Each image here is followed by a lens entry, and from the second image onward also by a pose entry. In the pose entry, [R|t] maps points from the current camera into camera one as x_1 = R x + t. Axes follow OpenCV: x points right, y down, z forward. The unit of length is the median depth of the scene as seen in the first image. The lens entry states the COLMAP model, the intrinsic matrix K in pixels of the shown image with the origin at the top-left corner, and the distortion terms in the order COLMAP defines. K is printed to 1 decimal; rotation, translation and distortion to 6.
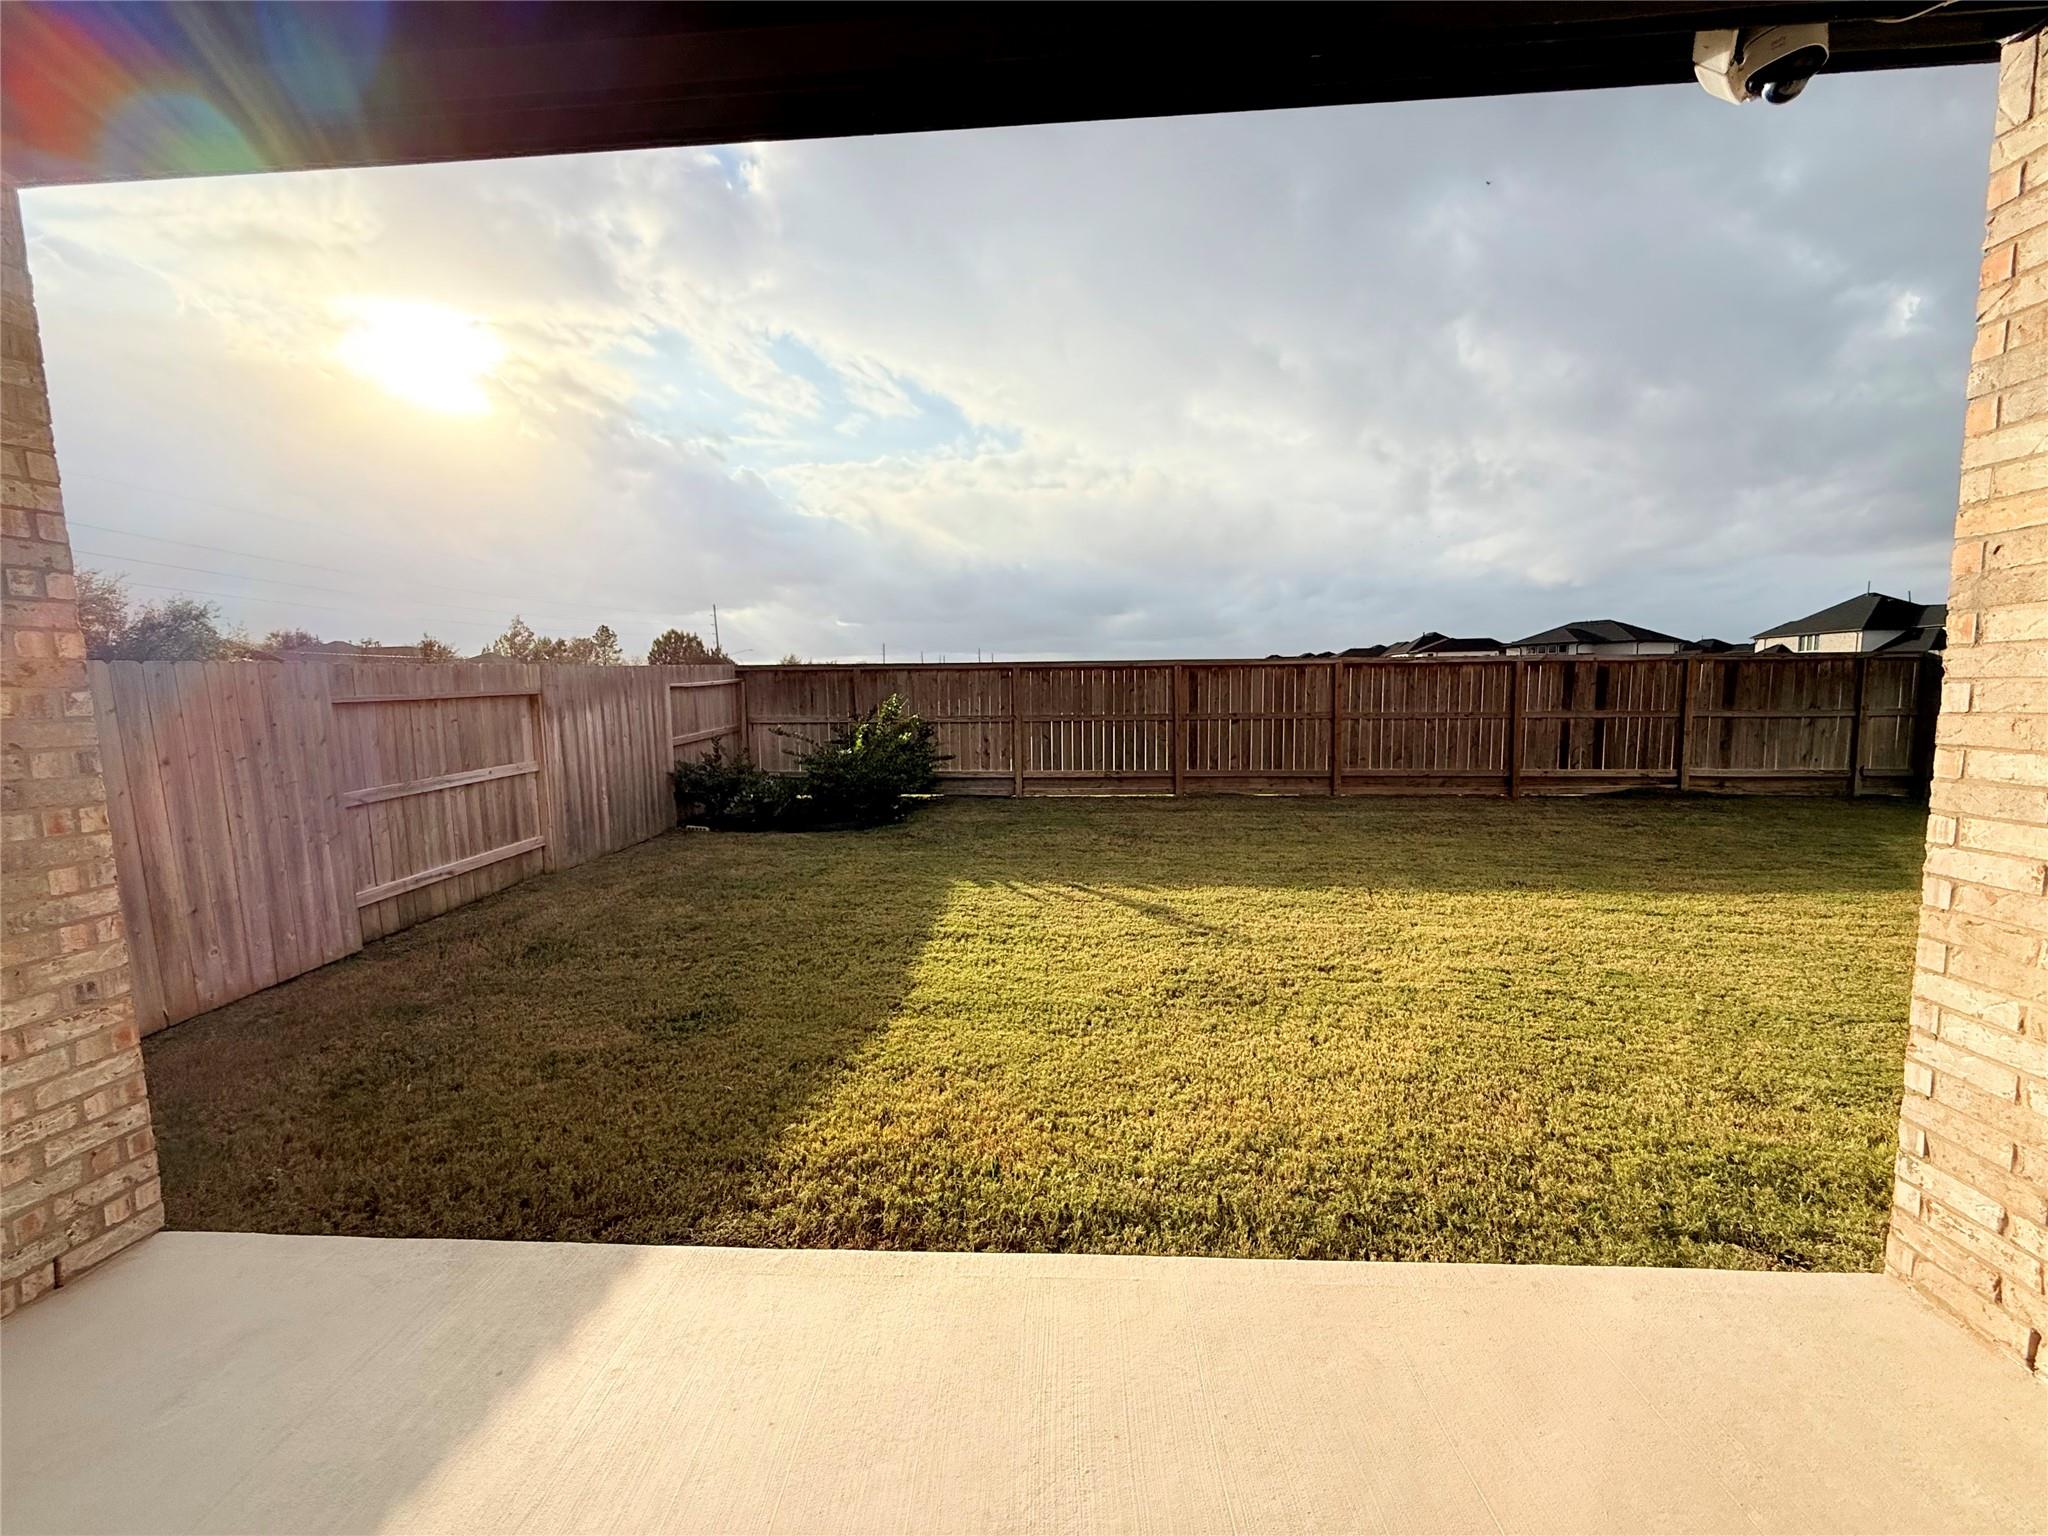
lens RADIAL K [[808.3, 0, 1027.3], [0, 808.3, 772.4], [0, 0, 1]] dist [0.001226, 0.000306]
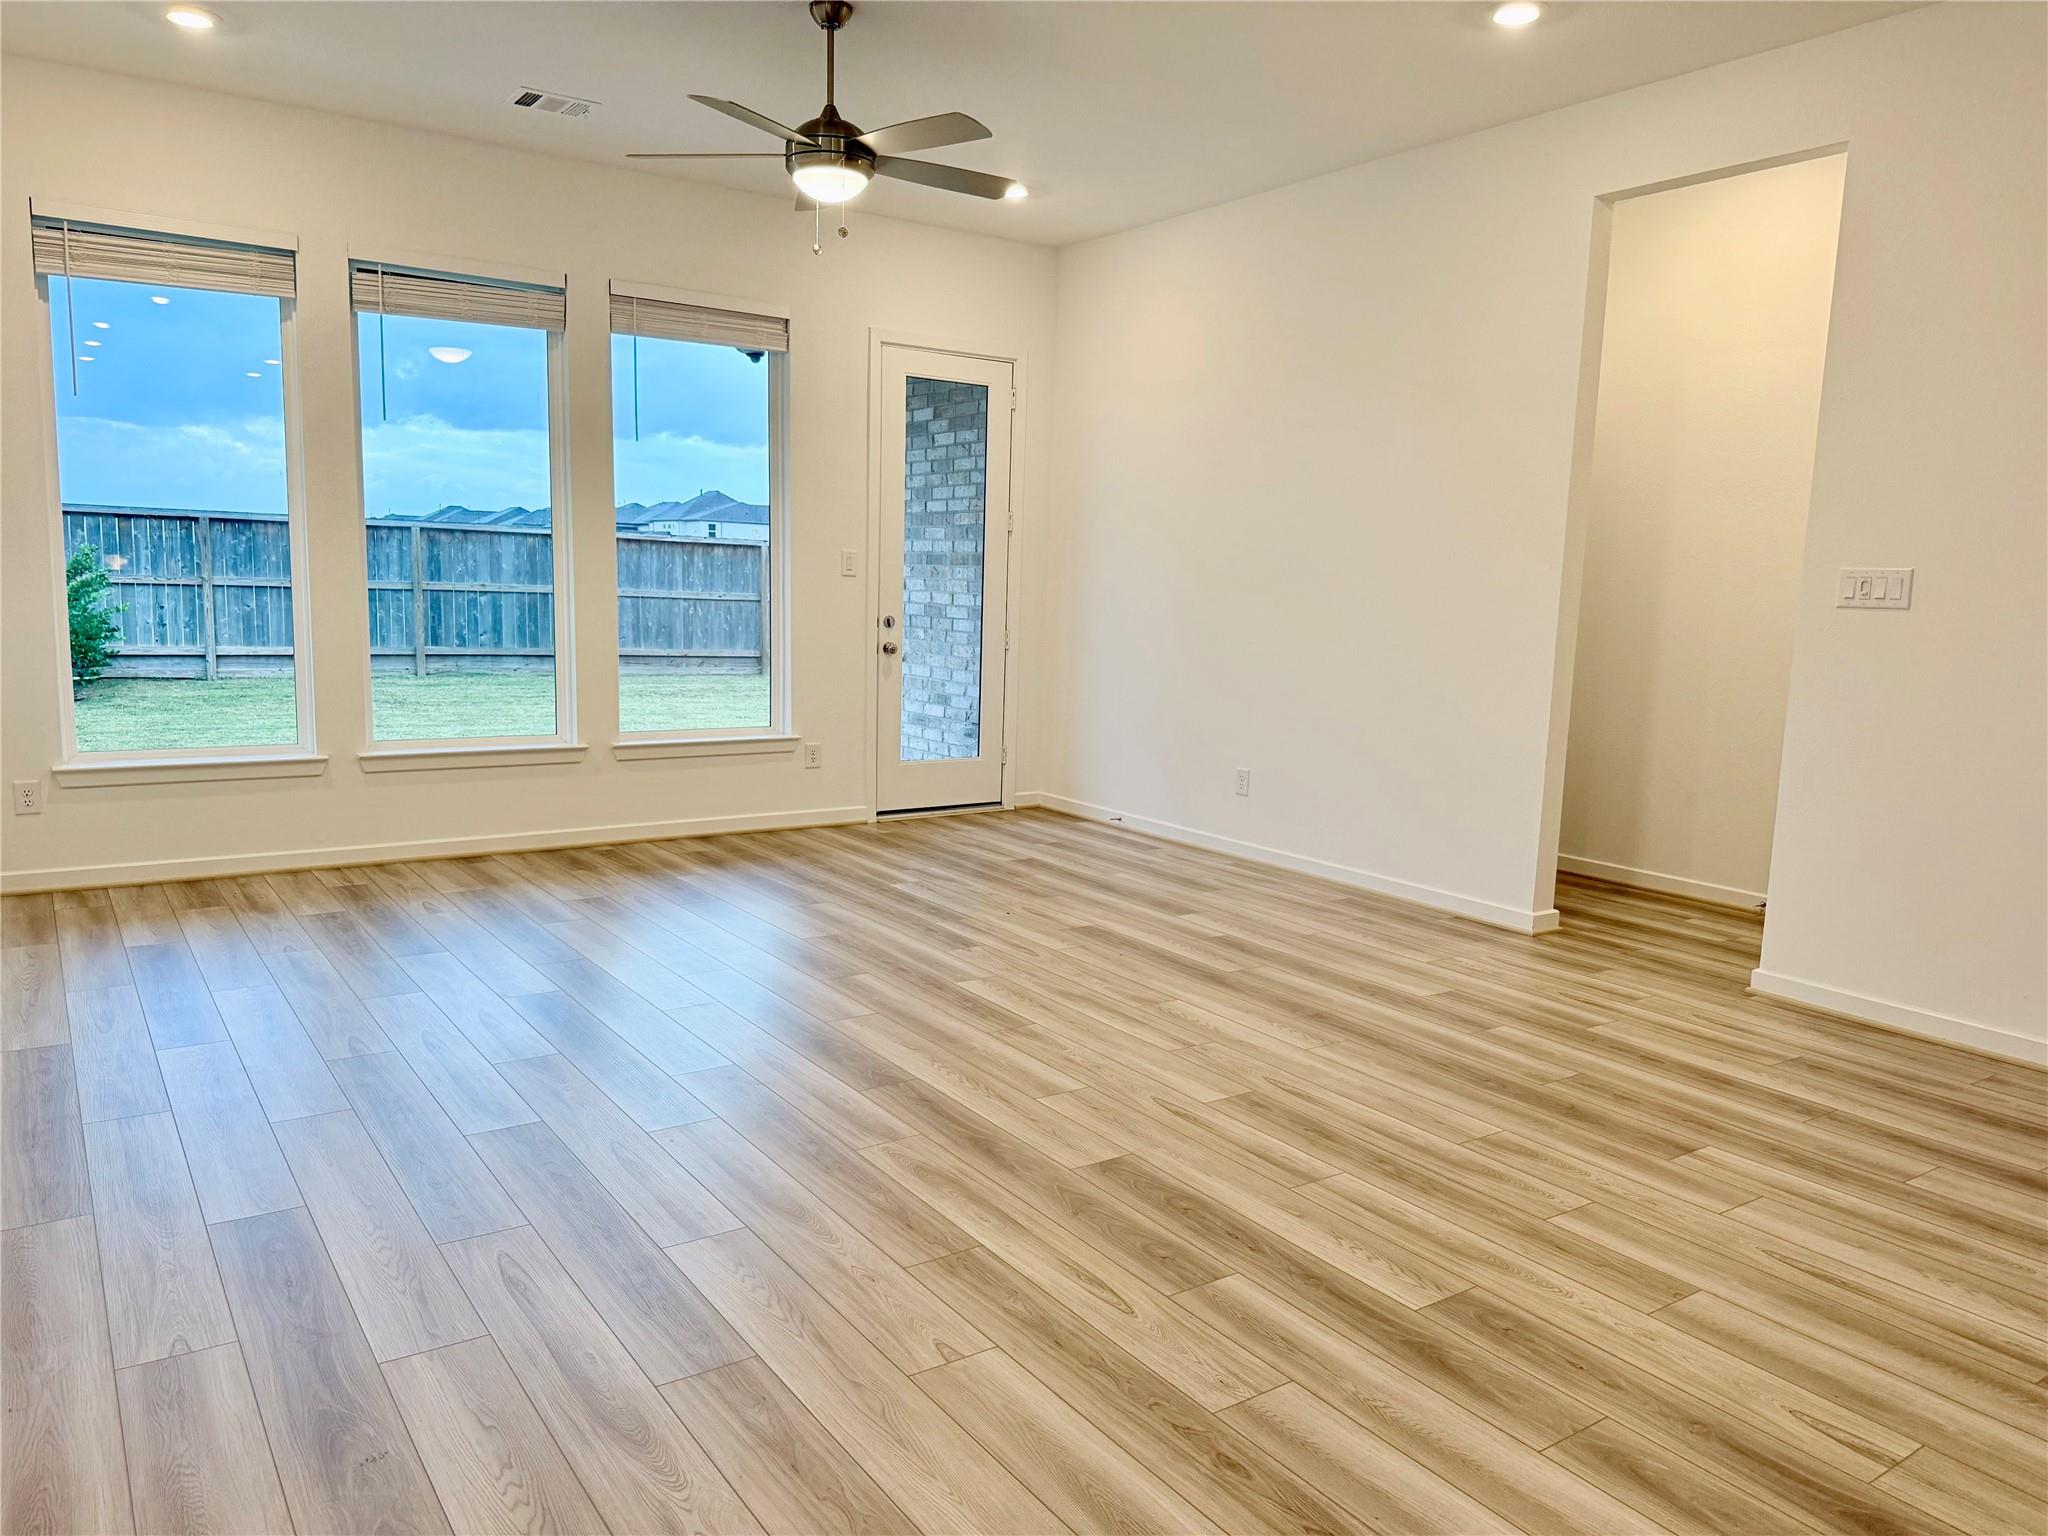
lens RADIAL K [[1431.6, 0, 1029.4], [0, 1431.6, 794.4], [0, 0, 1]] dist [0.072099, -0.099908]
pose [[0.783081, -0.052404, 0.619707, -0.283789], [0.020610, 0.998083, 0.058357, 0.080430], [-0.621578, -0.032926, 0.782660, -0.659643]]
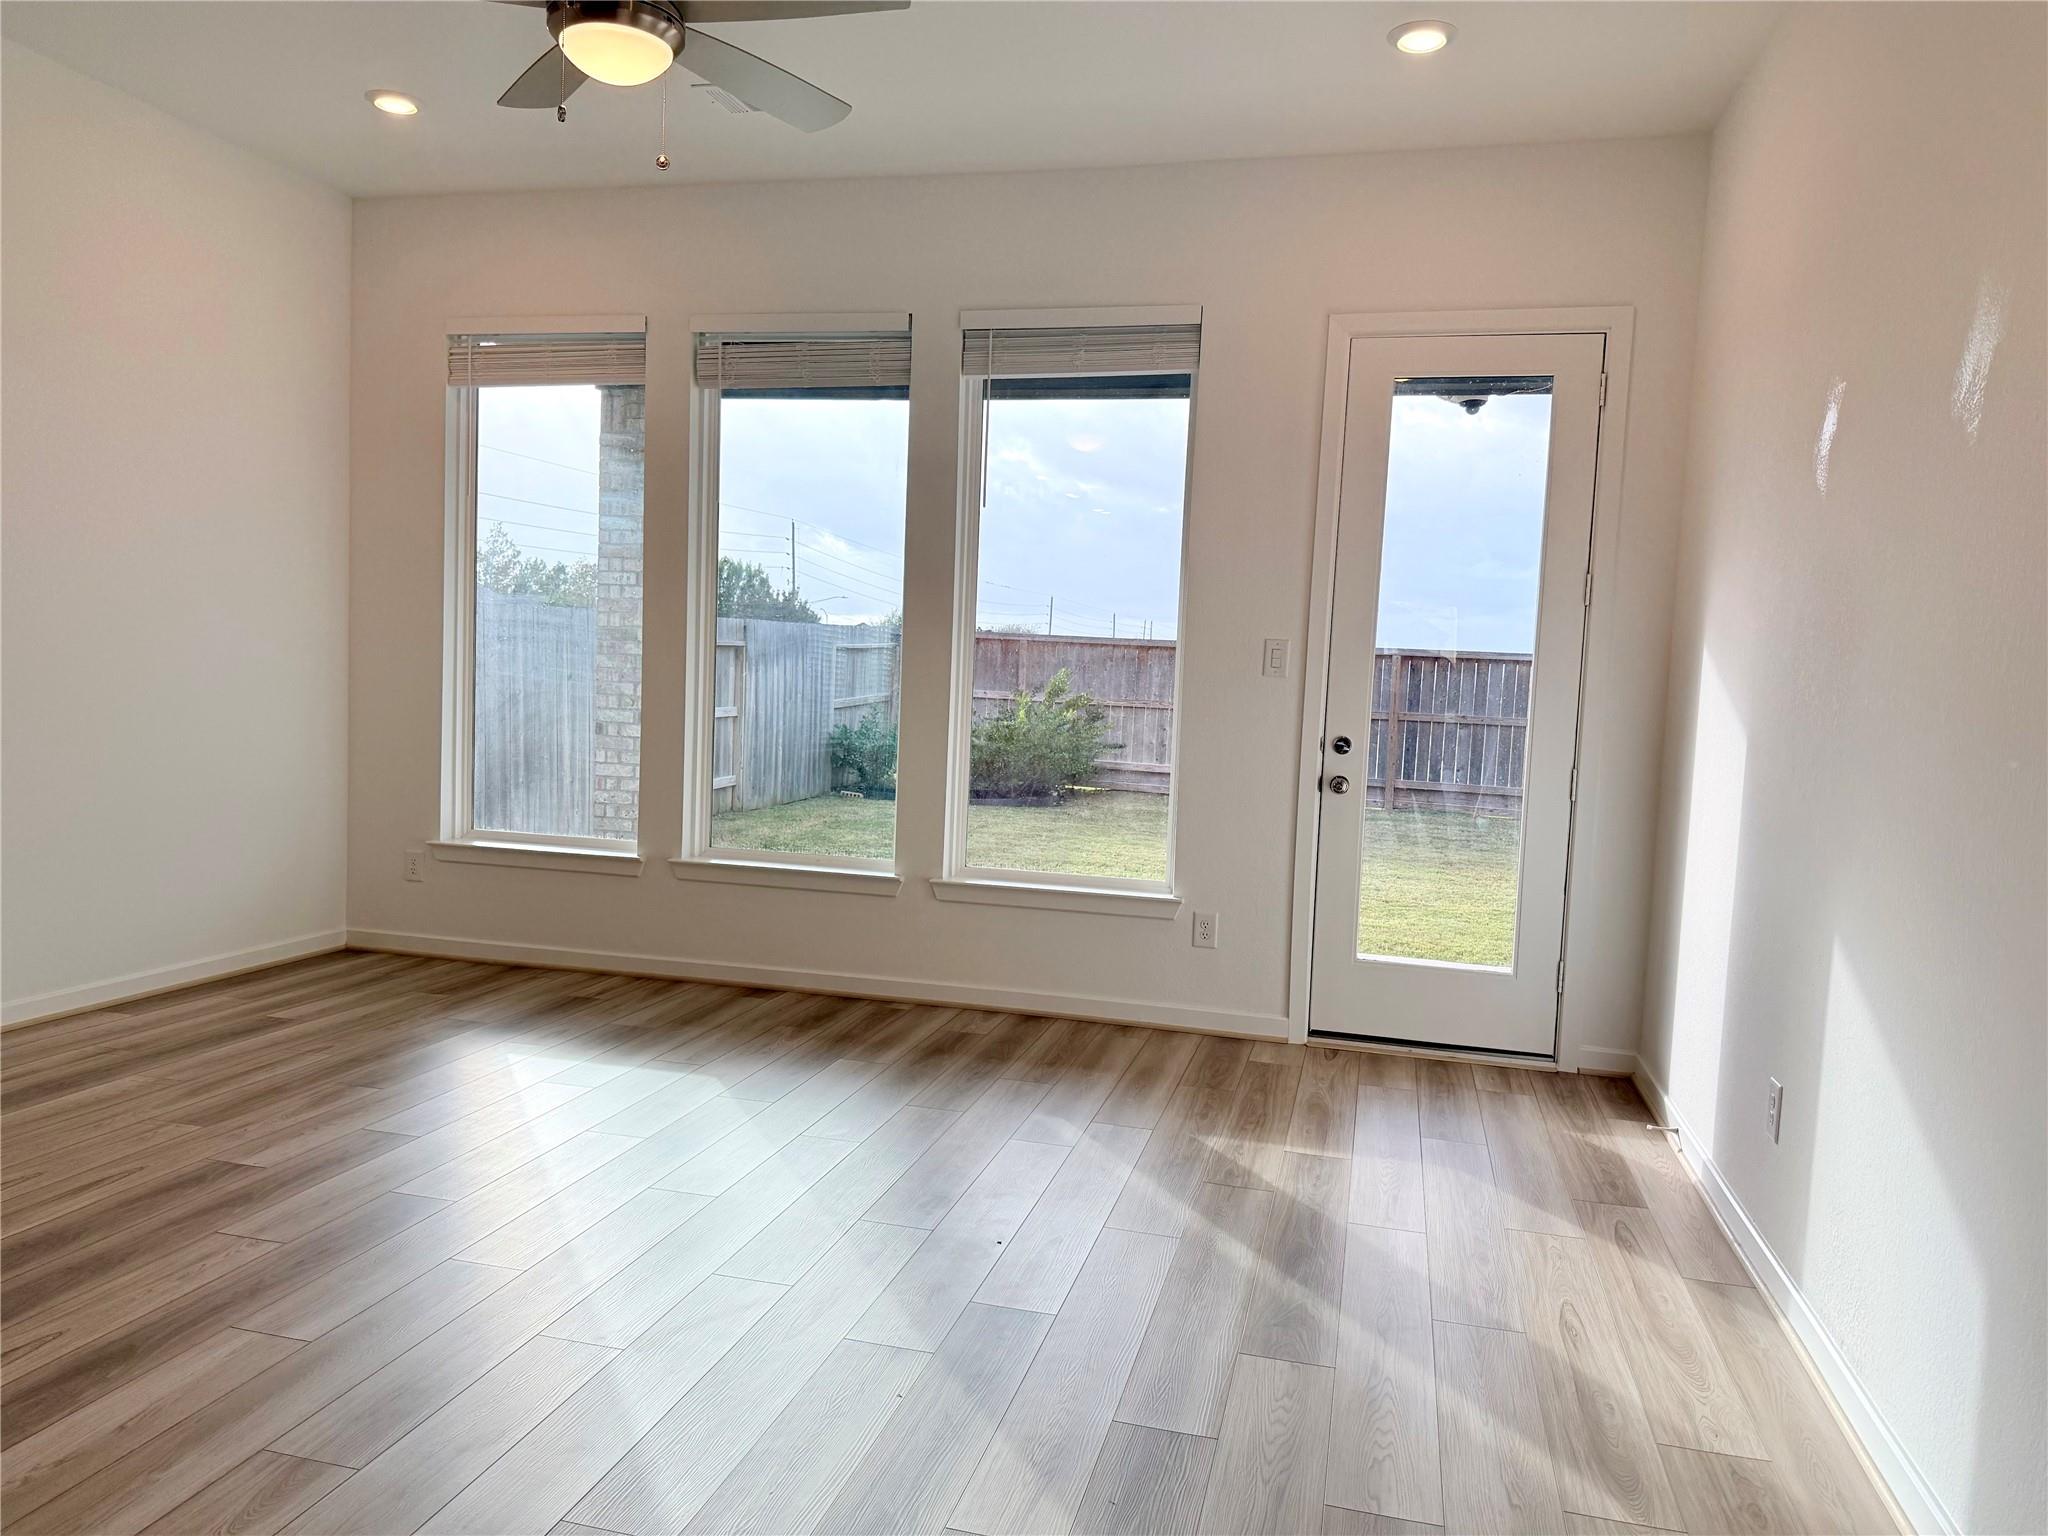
lens RADIAL K [[1425.5, 0, 1026.3], [0, 1425.5, 747.5], [0, 0, 1]] dist [0.224779, -0.240296]
pose [[0.980396, 0.069103, -0.184524, 0.091197], [-0.079288, 0.995676, -0.048394, 0.067481], [0.180382, 0.062076, 0.981636, -0.542295]]
